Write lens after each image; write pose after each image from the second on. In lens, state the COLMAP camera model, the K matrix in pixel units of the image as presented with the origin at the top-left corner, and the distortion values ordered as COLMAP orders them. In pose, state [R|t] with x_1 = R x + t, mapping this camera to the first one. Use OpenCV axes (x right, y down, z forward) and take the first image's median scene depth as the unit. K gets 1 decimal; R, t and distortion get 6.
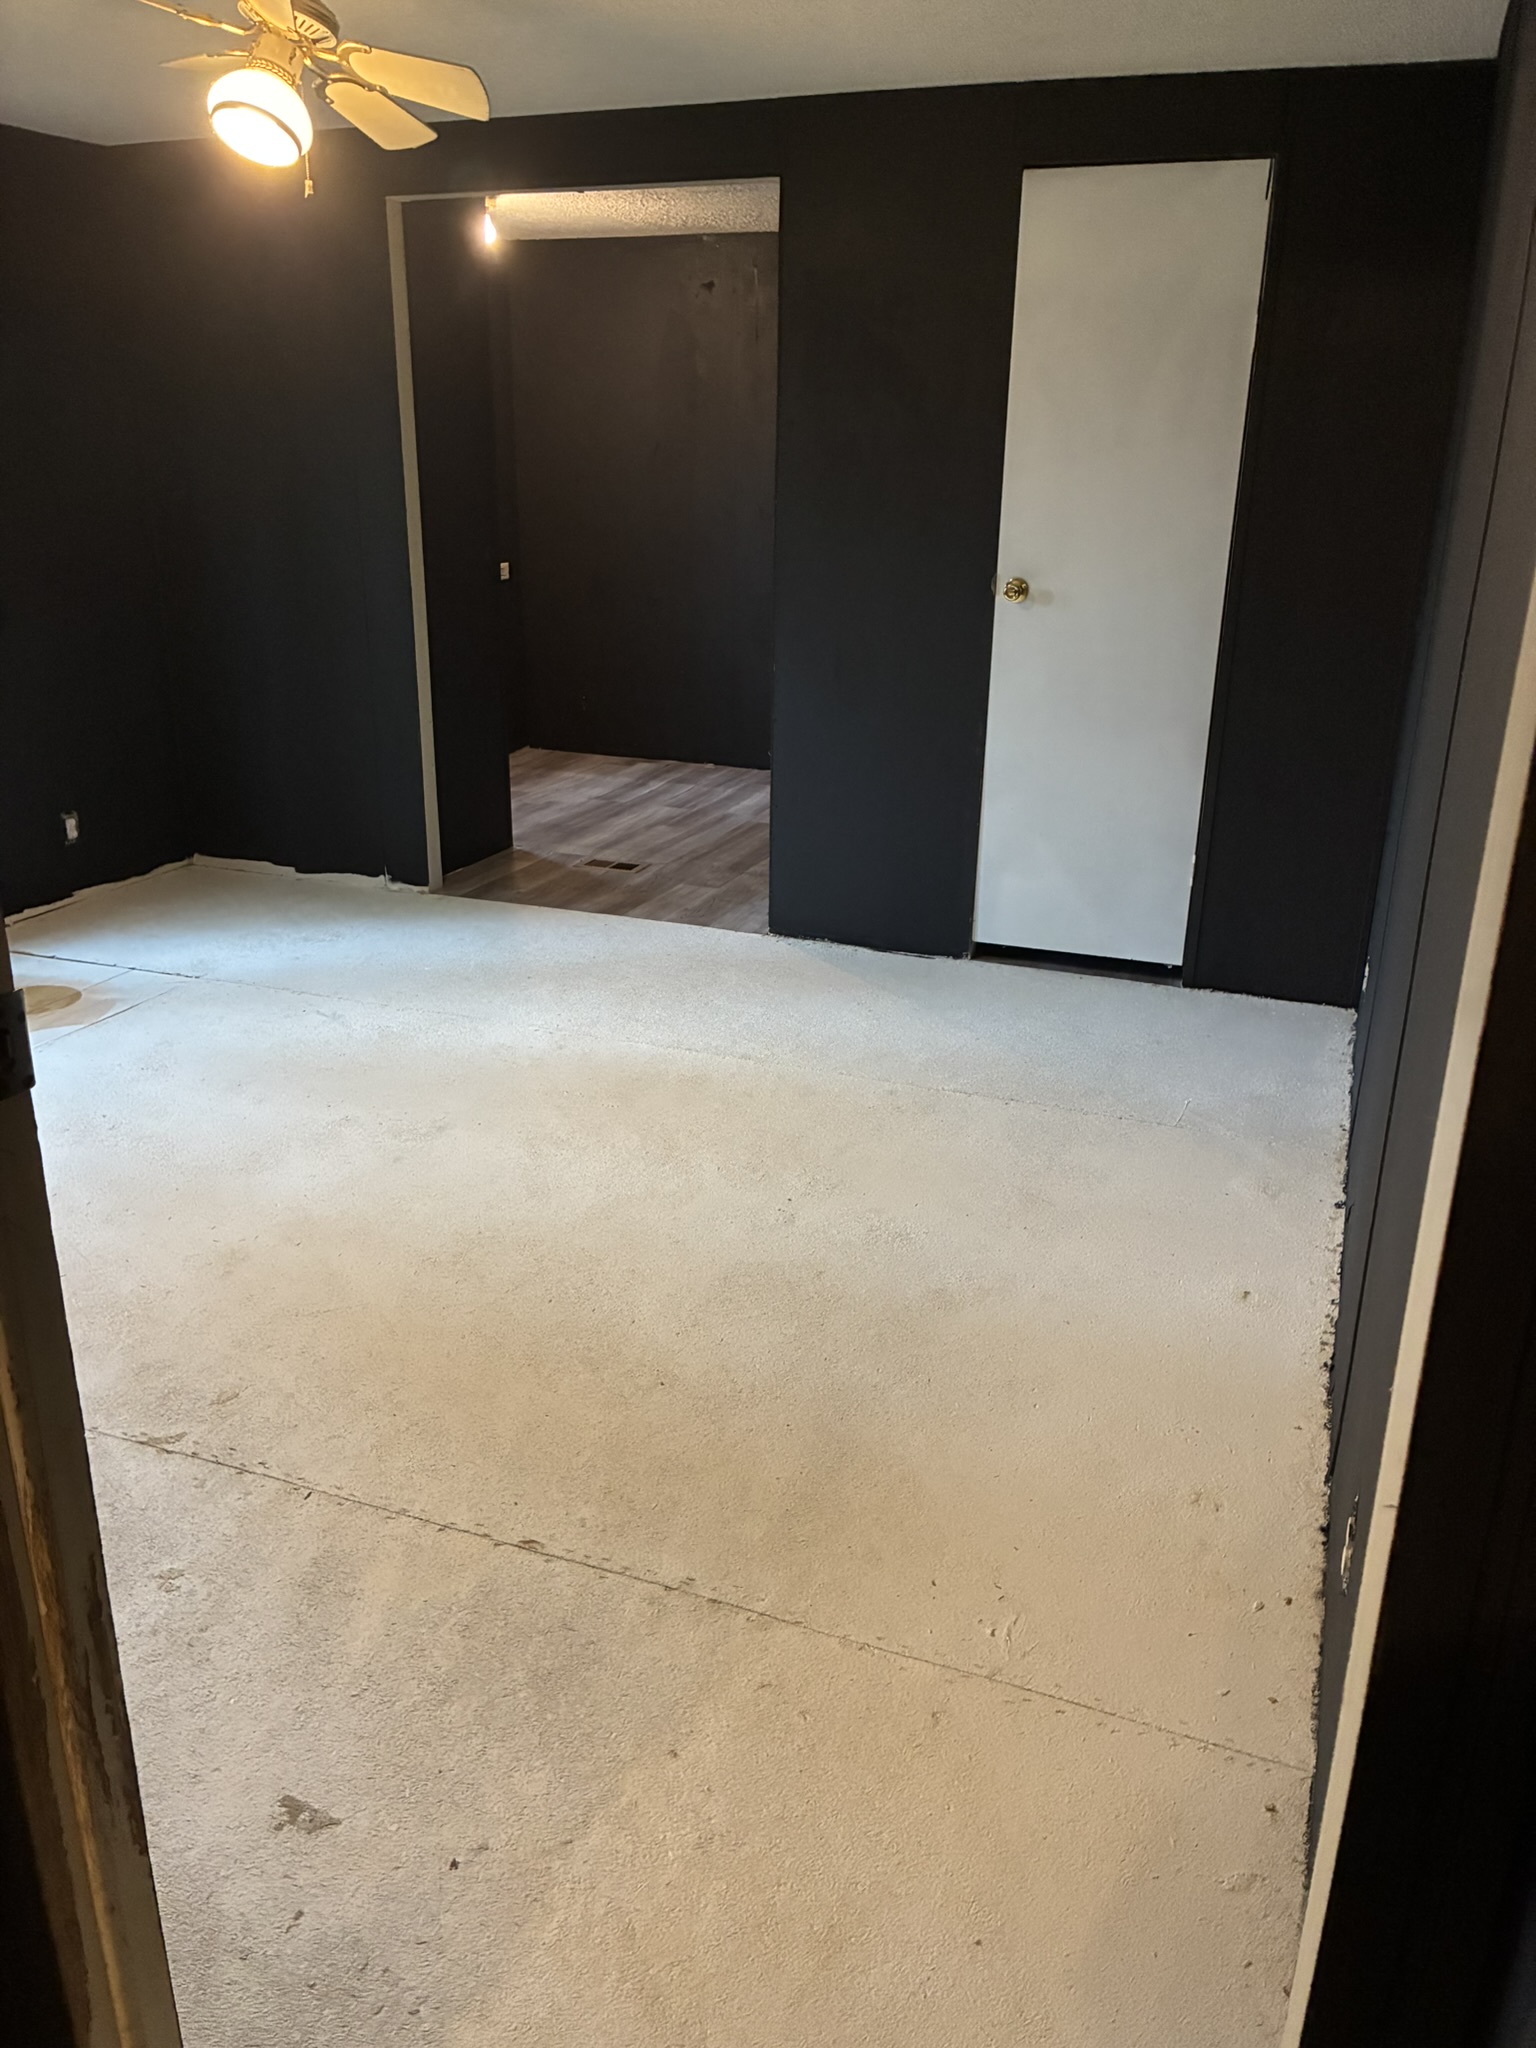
lens RADIAL K [[1547.1, 0, 758.6], [0, 1547.1, 1030.6], [0, 0, 1]] dist [0.045818, -0.064526]
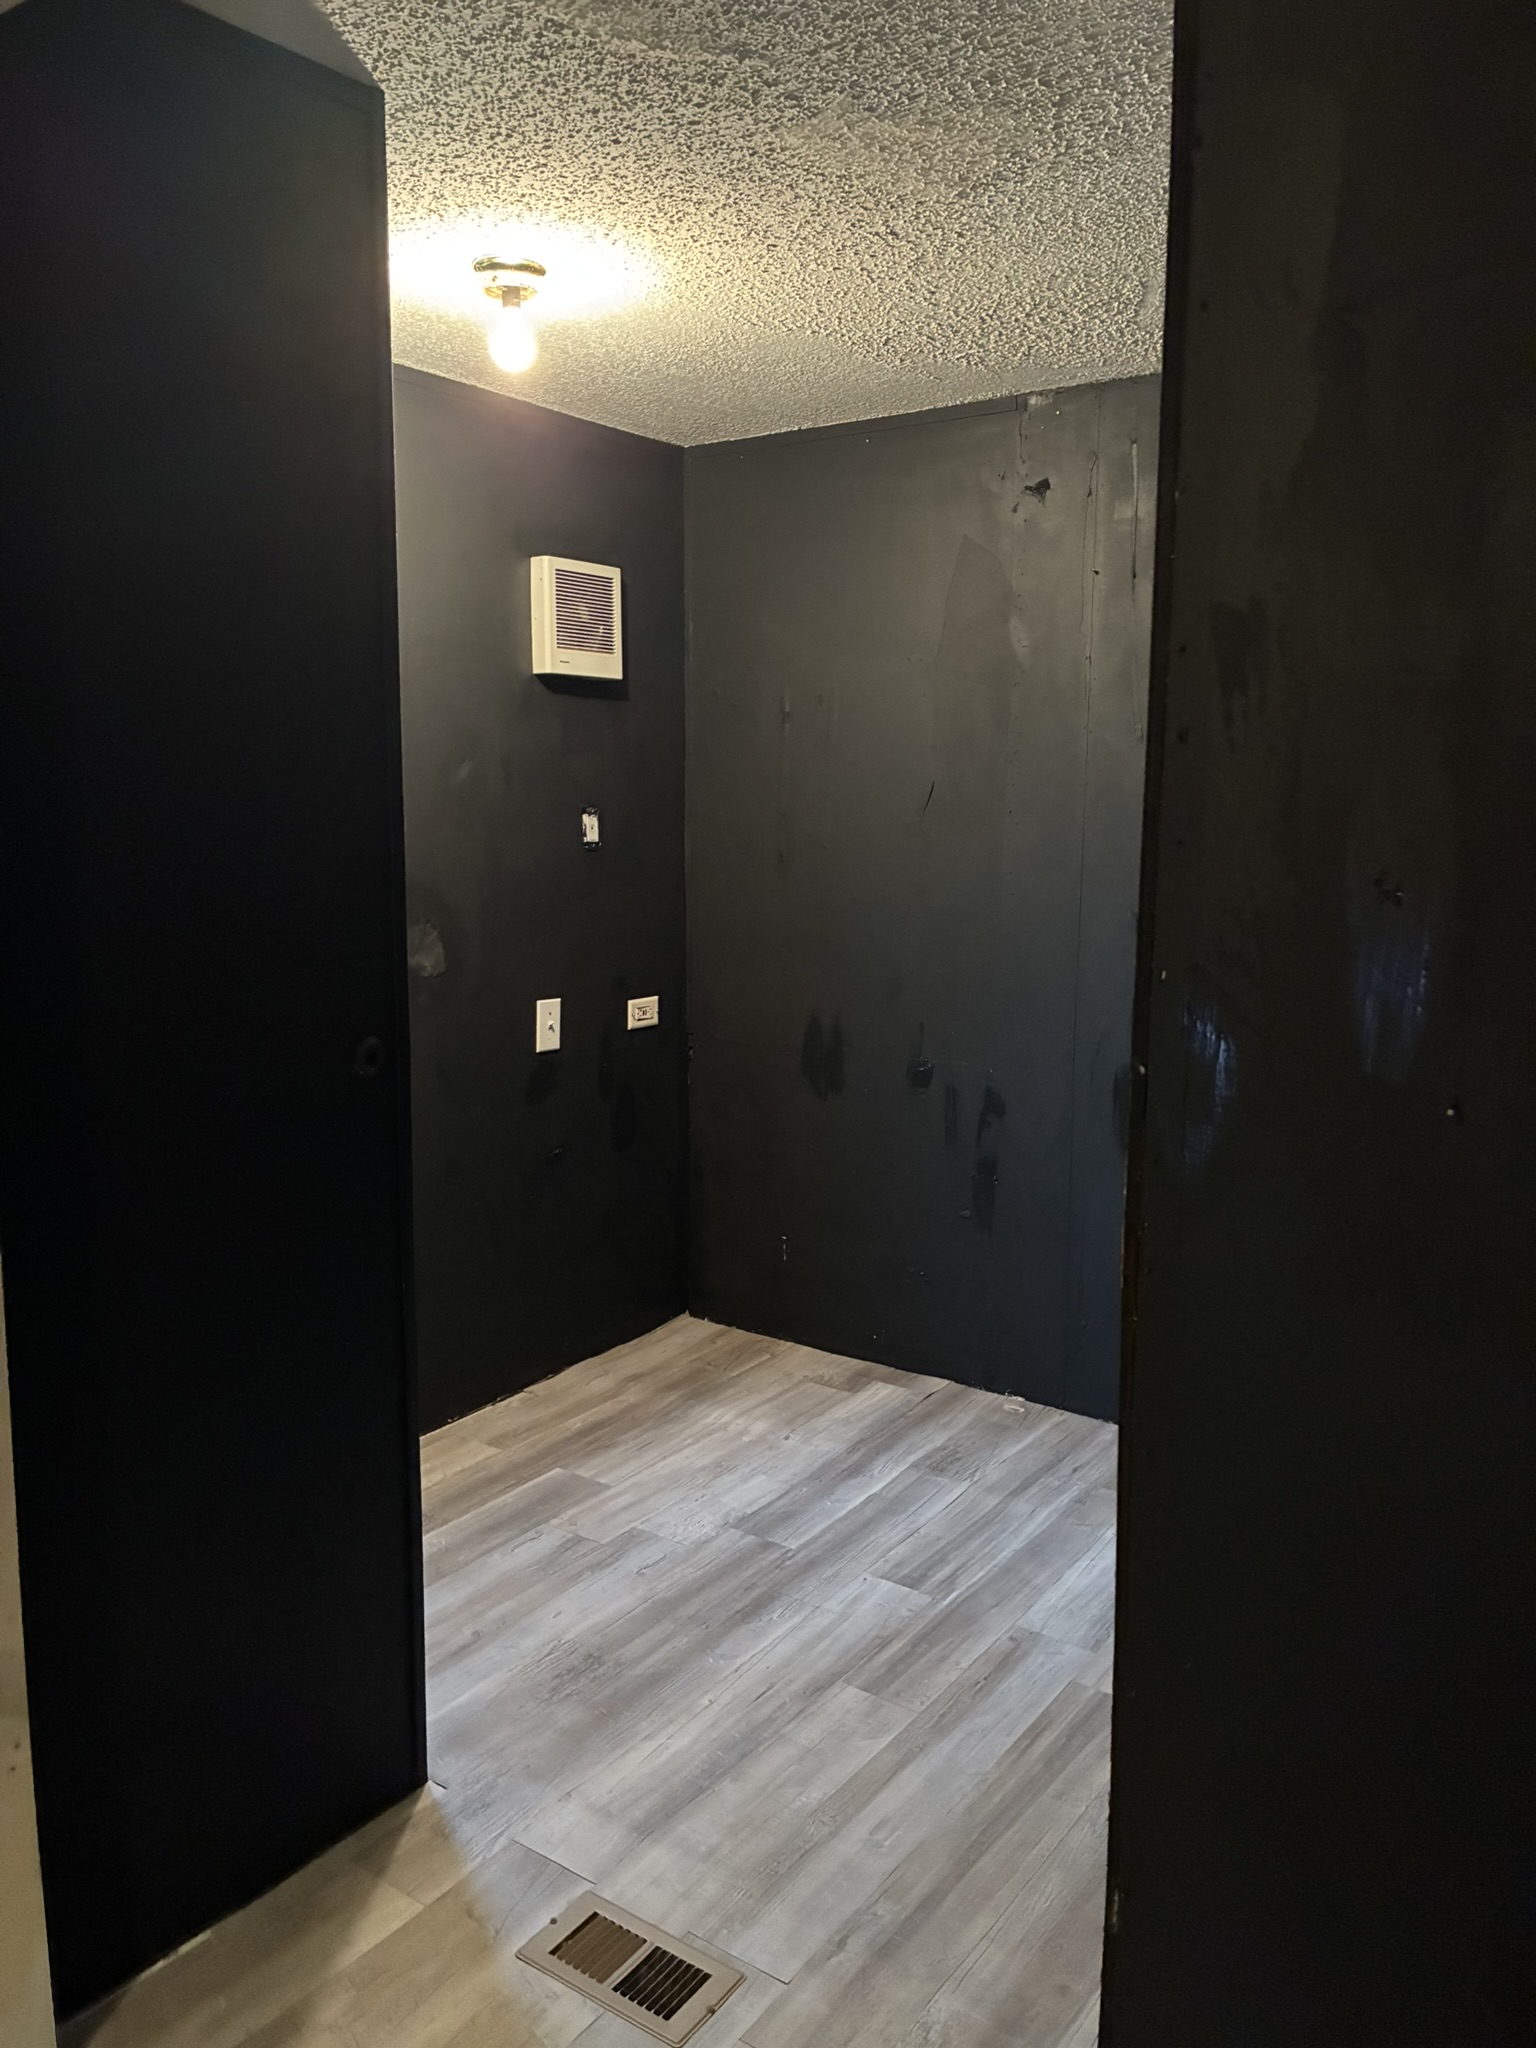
lens RADIAL K [[1547.1, 0, 753.6], [0, 1547.1, 1024.1], [0, 0, 1]] dist [0.045818, -0.064526]
pose [[0.967985, 0.025930, -0.249664, 0.013150], [-0.078278, 0.976231, -0.202104, -0.308508], [0.238489, 0.215177, 0.947007, 0.829596]]
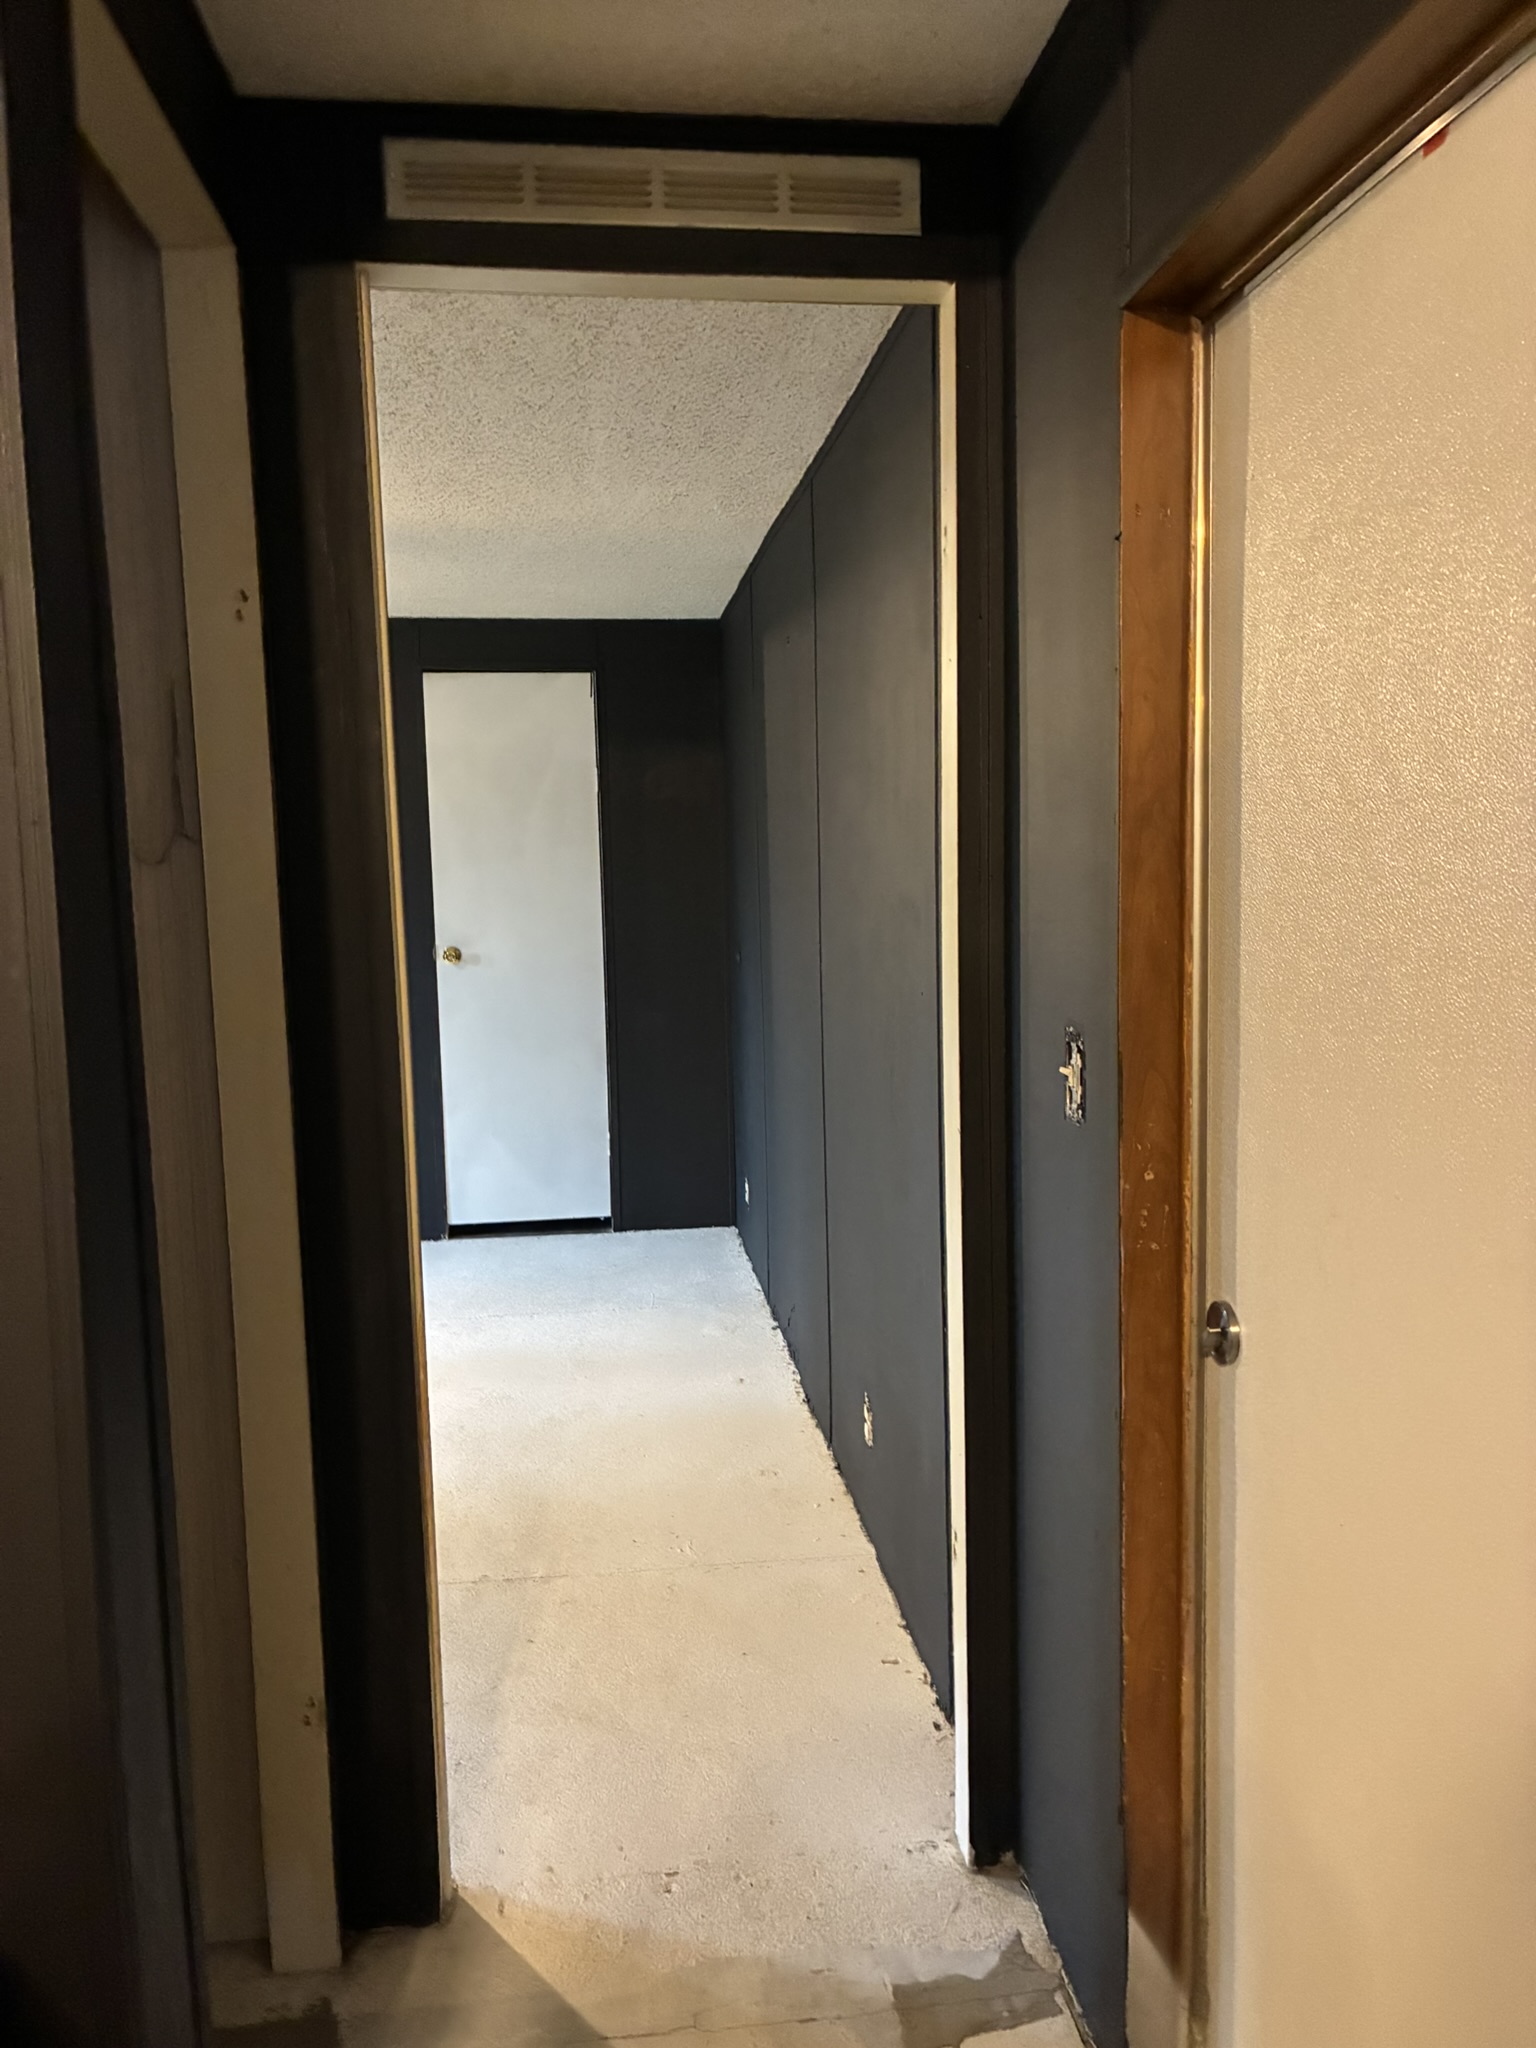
lens RADIAL K [[1547.1, 0, 769.9], [0, 1547.1, 1021.8], [0, 0, 1]] dist [0.045818, -0.064526]
pose [[0.884452, -0.085242, 0.458779, -0.204222], [0.194431, 0.961082, -0.196259, 0.086042], [-0.424195, 0.262783, 0.866605, -0.256992]]
